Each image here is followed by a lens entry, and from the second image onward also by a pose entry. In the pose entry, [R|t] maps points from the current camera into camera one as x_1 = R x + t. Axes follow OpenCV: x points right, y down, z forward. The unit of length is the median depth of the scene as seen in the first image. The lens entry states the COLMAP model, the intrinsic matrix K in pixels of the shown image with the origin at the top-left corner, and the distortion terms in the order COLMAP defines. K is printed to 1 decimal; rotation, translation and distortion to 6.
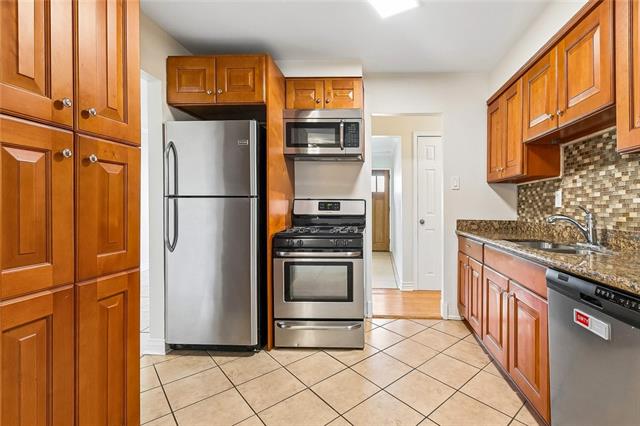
lens RADIAL K [[317.6, 0, 354.5], [0, 317.6, 205.4], [0, 0, 1]] dist [0.000173, -0.000010]
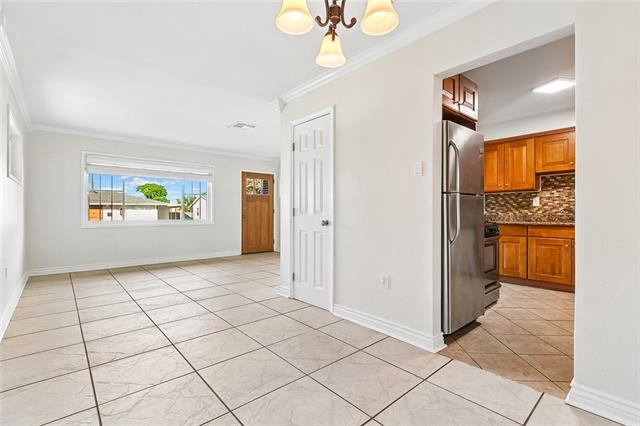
lens RADIAL K [[293.3, 0, 319.9], [0, 293.3, 209.6], [0, 0, 1]] dist [0.002201, 0.000198]
pose [[0.708453, -0.002567, 0.705754, -1.691459], [0.005231, 0.999985, -0.001613, 0.025064], [-0.705739, 0.004835, 0.708456, 0.663232]]
